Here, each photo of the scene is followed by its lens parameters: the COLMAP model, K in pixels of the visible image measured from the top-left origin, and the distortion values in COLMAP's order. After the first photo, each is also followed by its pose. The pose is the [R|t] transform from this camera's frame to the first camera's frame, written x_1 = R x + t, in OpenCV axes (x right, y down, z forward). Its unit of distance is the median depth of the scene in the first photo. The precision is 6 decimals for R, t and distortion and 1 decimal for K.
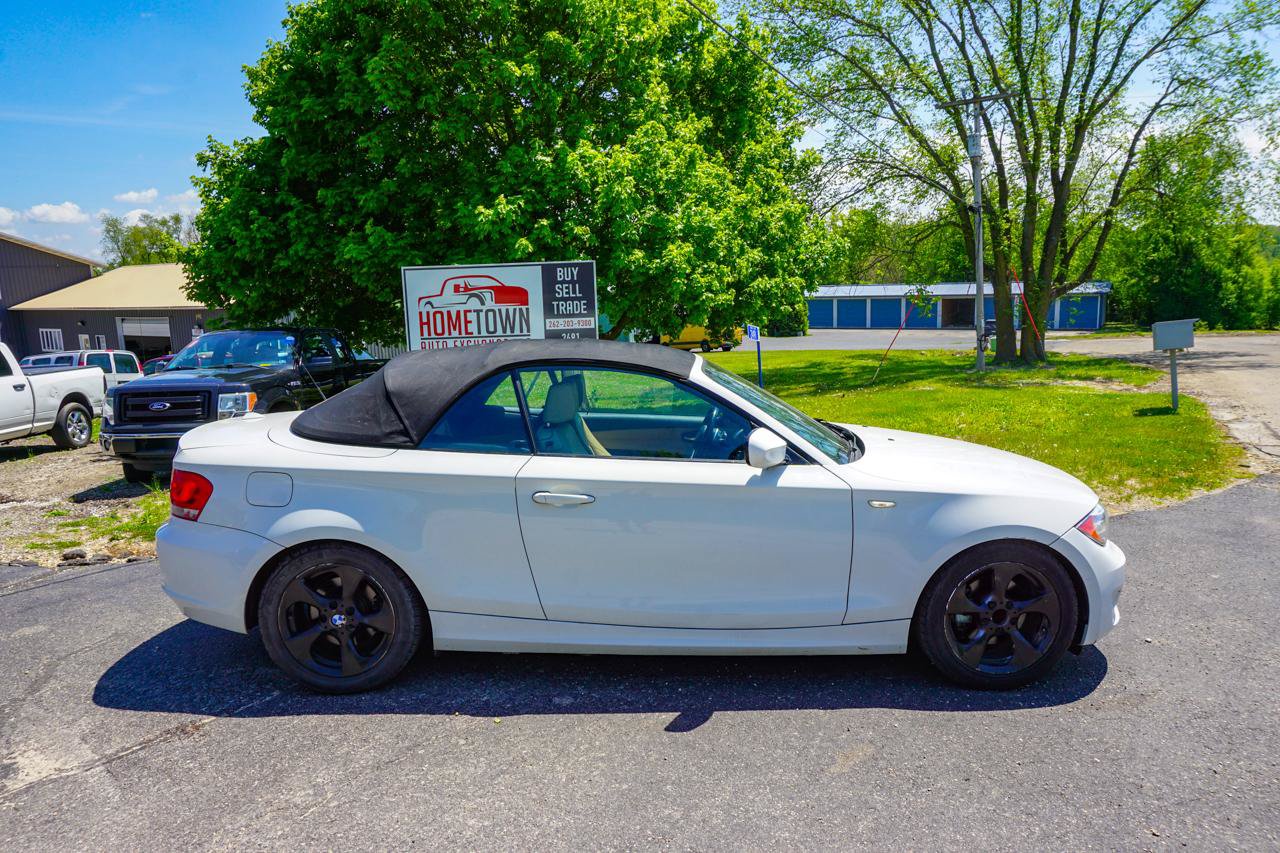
lens RADIAL K [[860.9, 0, 607.2], [0, 860.9, 426.7], [0, 0, 1]] dist [-0.068953, 0.002698]
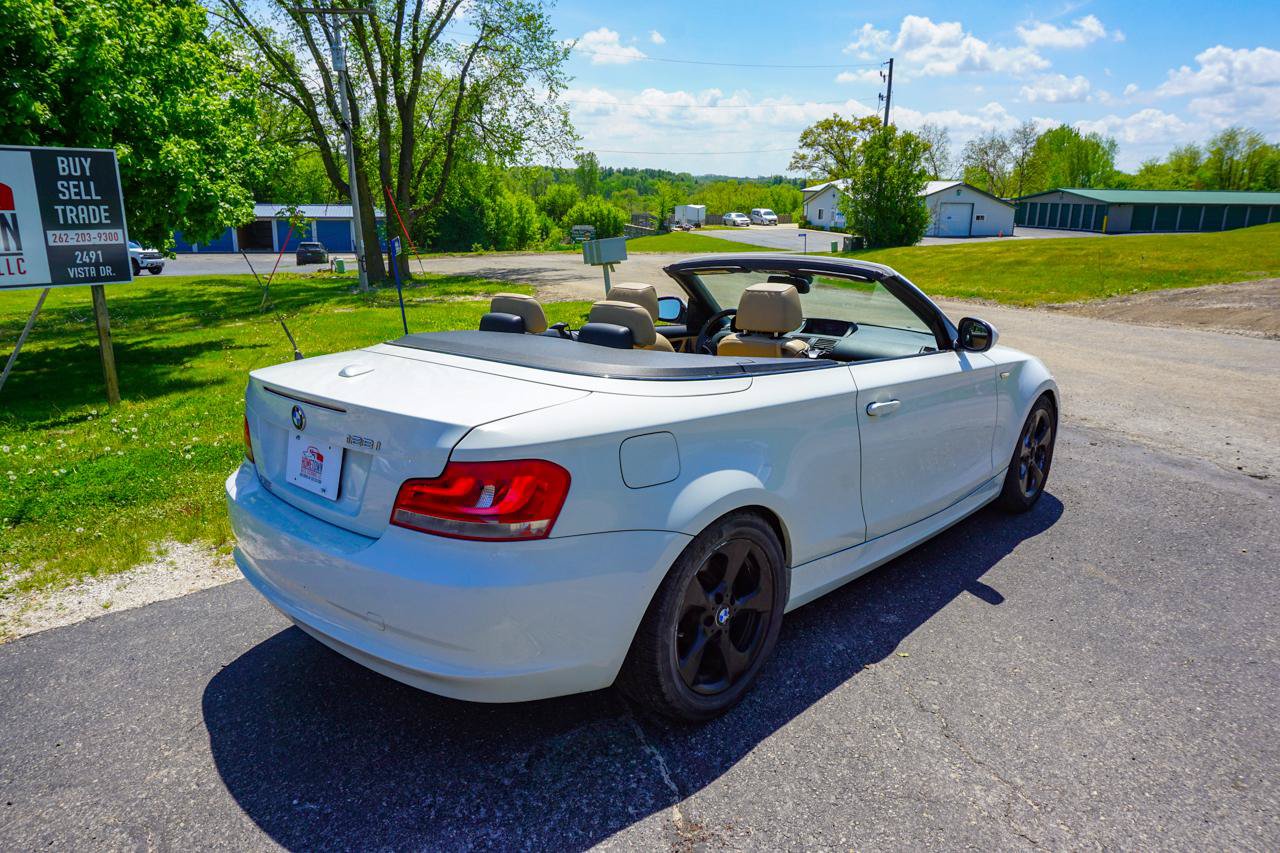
lens RADIAL K [[847.0, 0, 640.0], [0, 847.0, 426.5], [0, 0, 1]] dist [-0.011504, 0.003643]
pose [[0.652030, -0.152330, 0.742733, -0.126954], [0.087410, 0.988180, 0.125935, -0.005276], [-0.753138, -0.017191, 0.657638, 0.080827]]
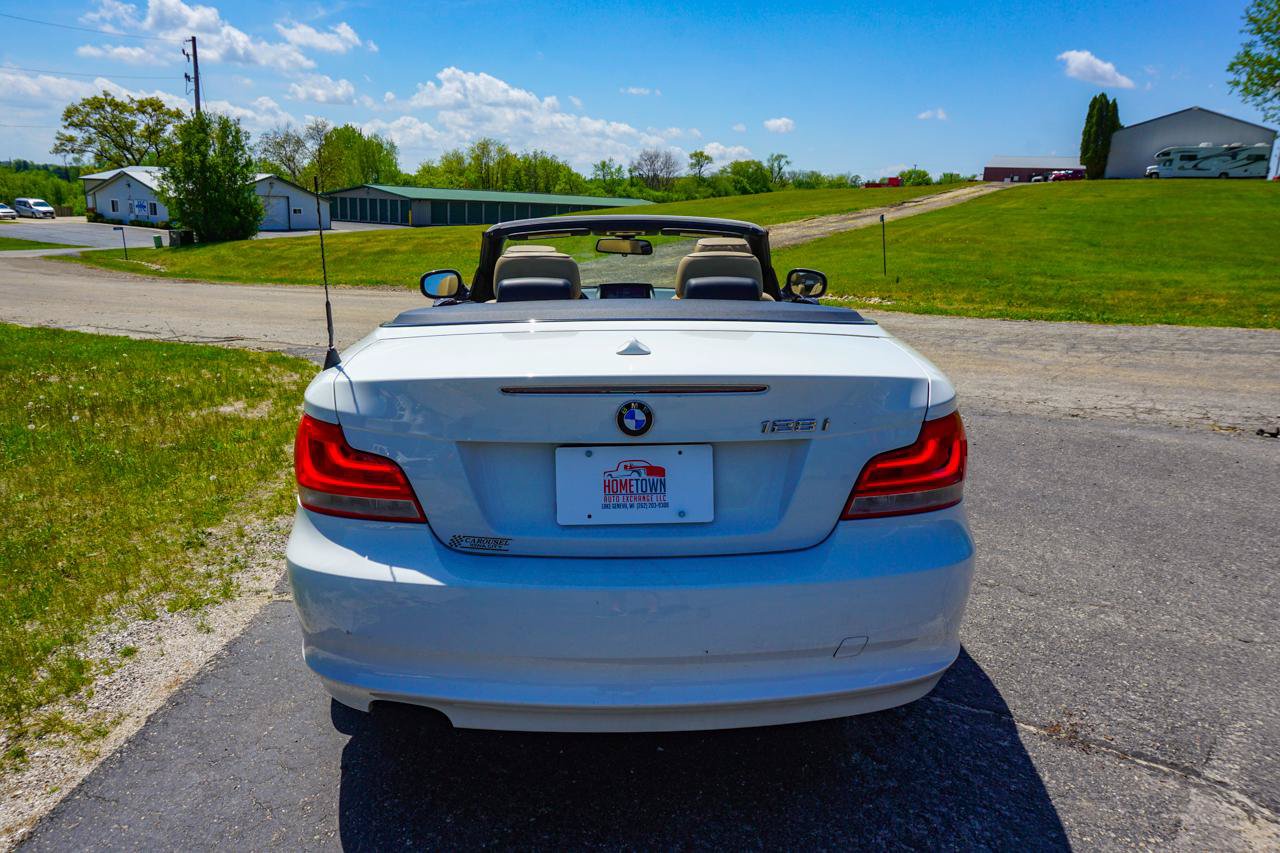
lens RADIAL K [[838.4, 0, 625.8], [0, 838.4, 432.8], [0, 0, 1]] dist [-0.007164, -0.000720]
pose [[-0.065450, -0.219844, 0.973337, -0.143293], [0.133133, 0.964784, 0.226865, -0.011130], [-0.988935, 0.144431, -0.033877, 0.173818]]
